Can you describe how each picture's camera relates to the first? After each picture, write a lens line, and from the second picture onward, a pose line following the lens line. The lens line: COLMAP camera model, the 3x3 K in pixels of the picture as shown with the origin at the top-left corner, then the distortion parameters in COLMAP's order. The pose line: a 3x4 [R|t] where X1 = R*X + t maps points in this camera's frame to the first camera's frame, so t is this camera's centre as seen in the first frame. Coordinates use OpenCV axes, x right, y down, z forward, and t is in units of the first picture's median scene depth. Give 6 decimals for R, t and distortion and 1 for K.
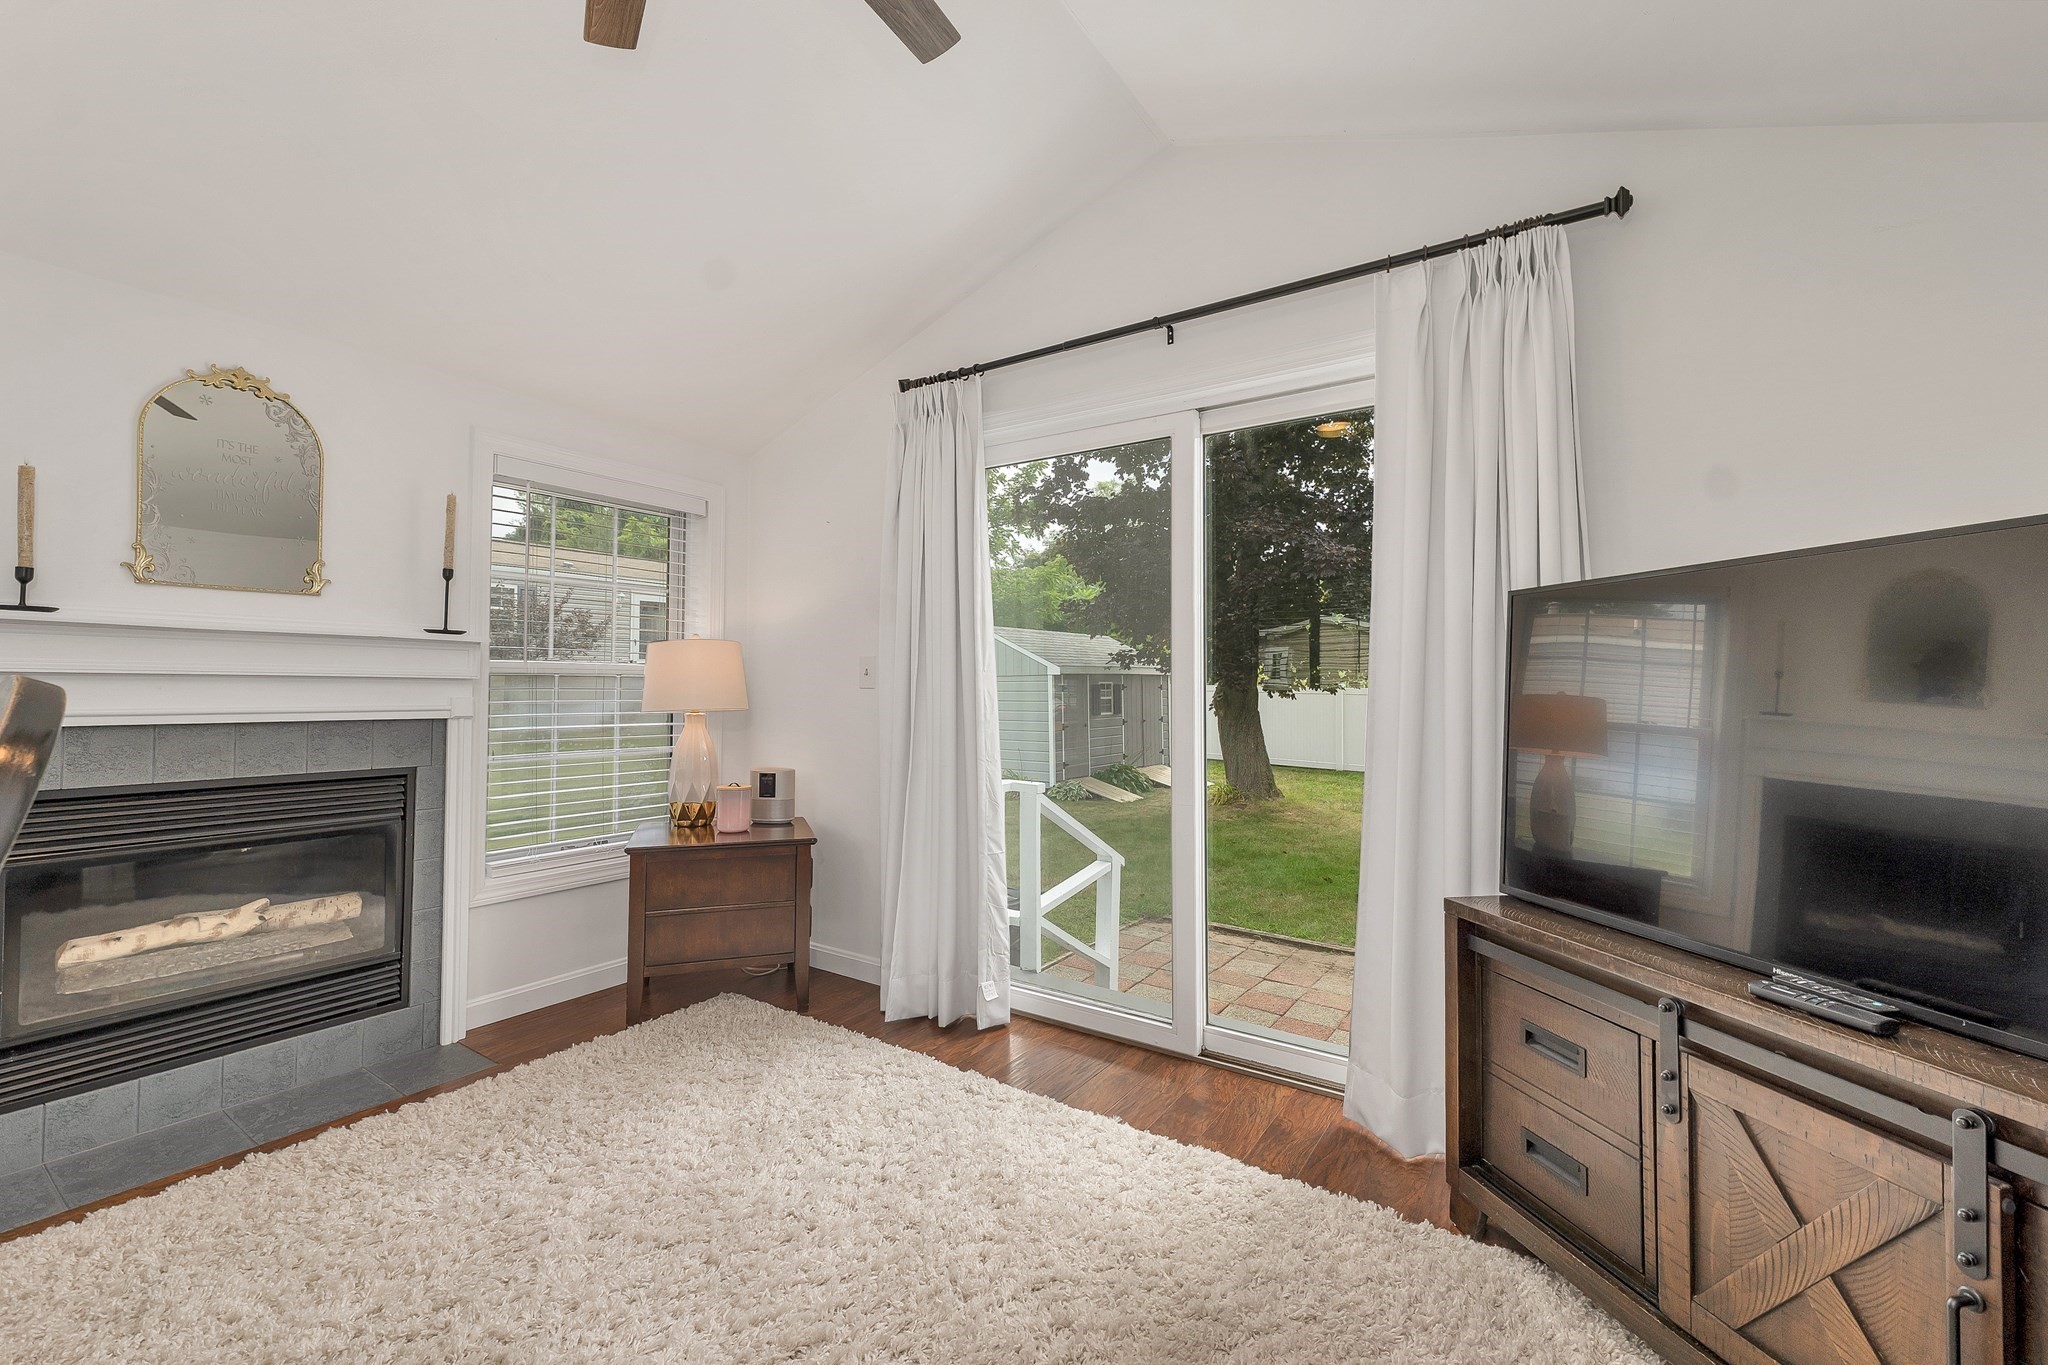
lens RADIAL K [[825.3, 0, 1019.3], [0, 825.3, 712.5], [0, 0, 1]] dist [0.000251, 0.000074]
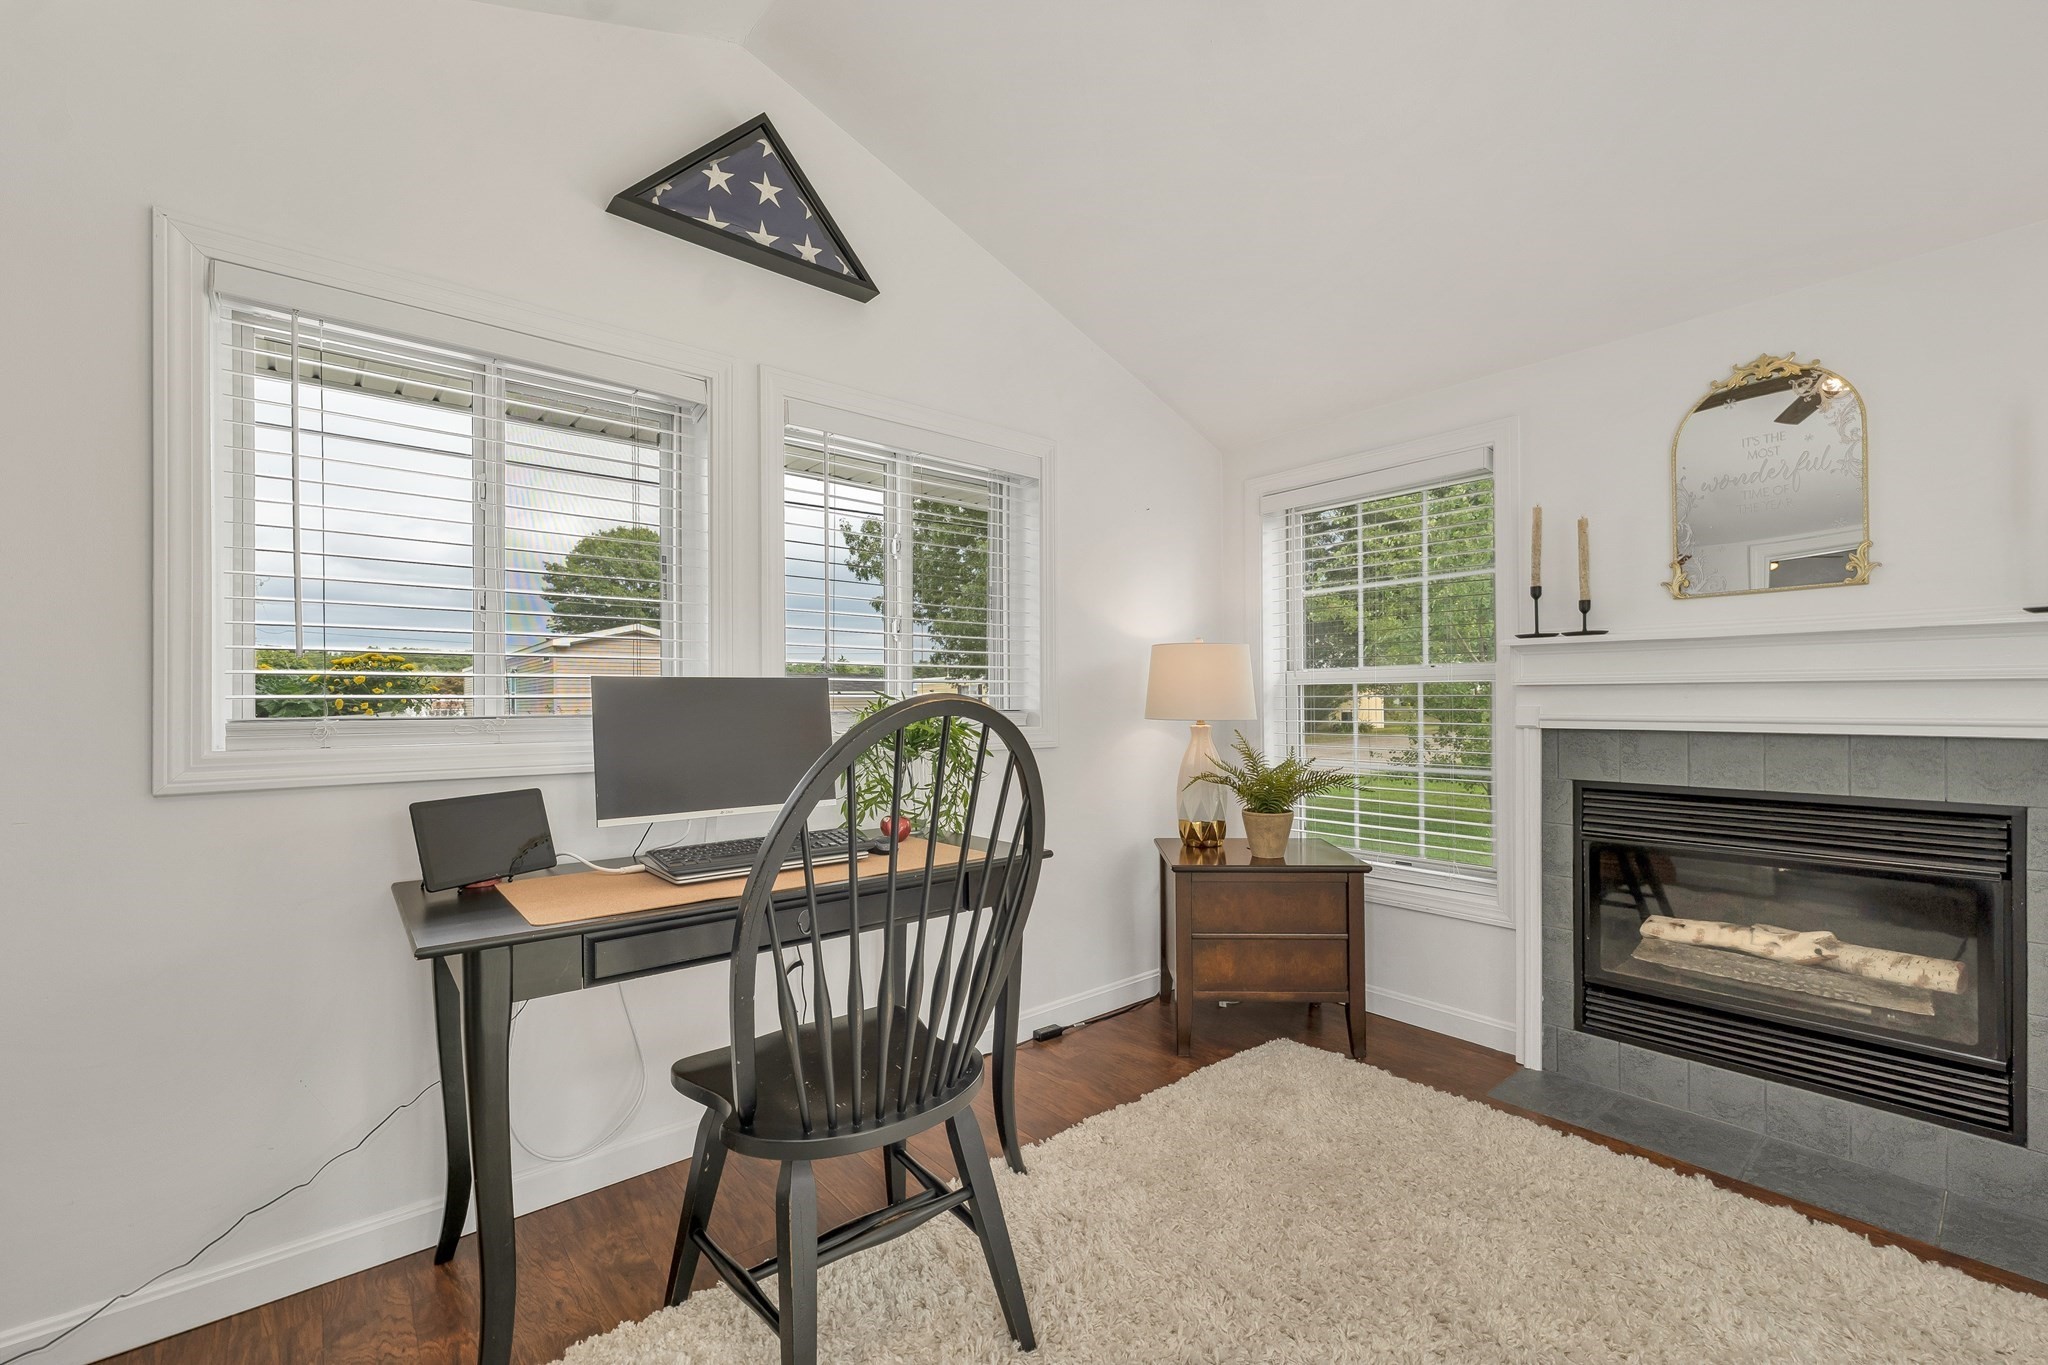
lens RADIAL K [[863.0, 0, 1000.6], [0, 863.0, 703.6], [0, 0, 1]] dist [-0.001055, -0.000148]
pose [[-0.286366, 0.004261, -0.958111, 0.249736], [-0.021657, 0.999706, 0.010919, -0.012141], [0.957876, 0.023877, -0.286189, 0.439610]]
